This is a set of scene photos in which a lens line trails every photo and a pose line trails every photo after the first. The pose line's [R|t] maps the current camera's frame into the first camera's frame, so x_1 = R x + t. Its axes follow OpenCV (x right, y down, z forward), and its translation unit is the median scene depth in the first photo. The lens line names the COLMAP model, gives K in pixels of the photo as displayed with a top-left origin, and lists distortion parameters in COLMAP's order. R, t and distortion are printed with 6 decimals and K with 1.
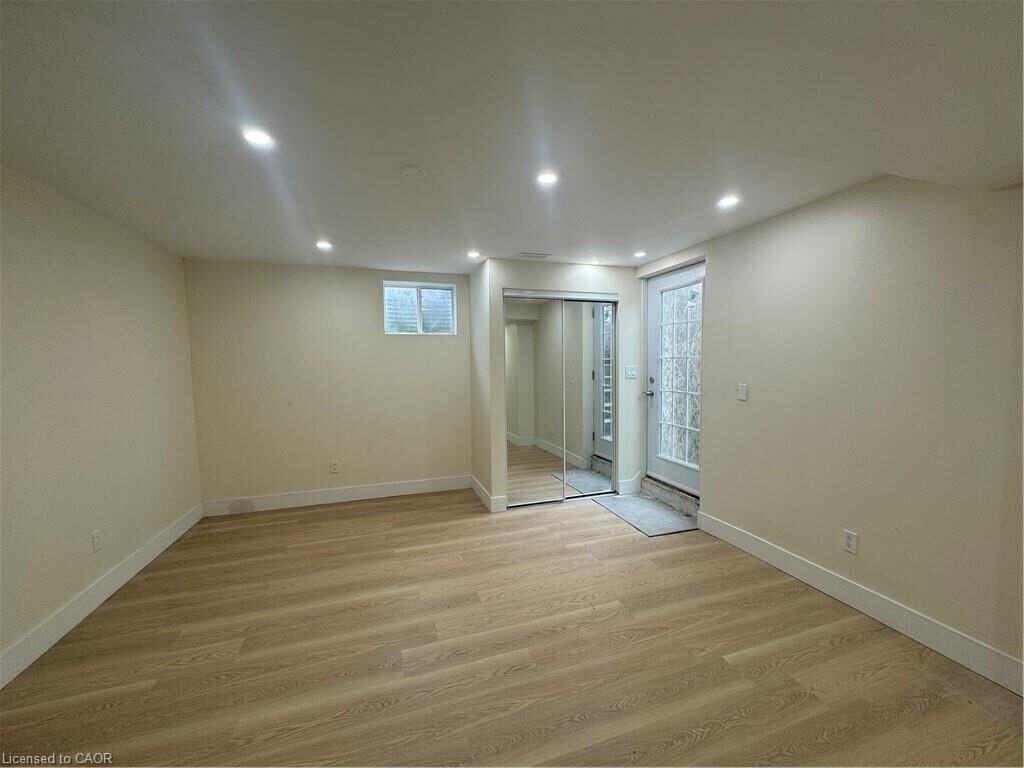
lens RADIAL K [[407.3, 0, 511.1], [0, 407.3, 384.8], [0, 0, 1]] dist [0.002431, 0.000001]
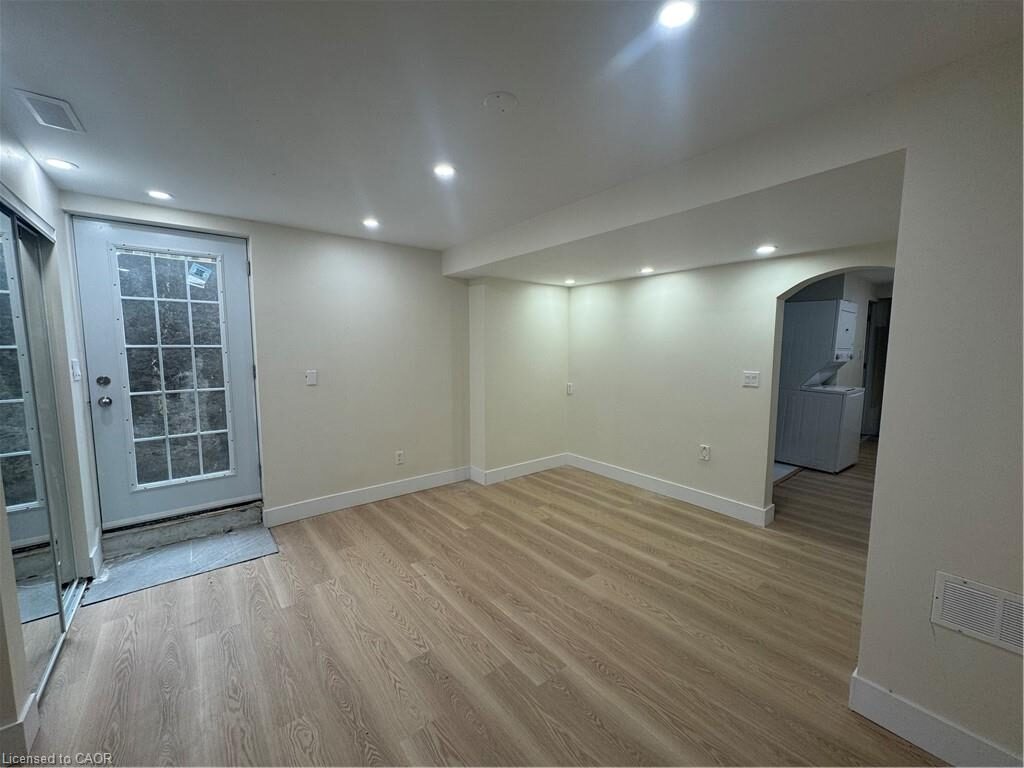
lens RADIAL K [[407.3, 0, 509.4], [0, 407.3, 385.2], [0, 0, 1]] dist [0.002431, 0.000001]
pose [[-0.356475, -0.076880, 0.931136, -0.727812], [0.058001, 0.992866, 0.104181, -0.052453], [-0.932503, 0.091144, -0.349473, 0.944816]]
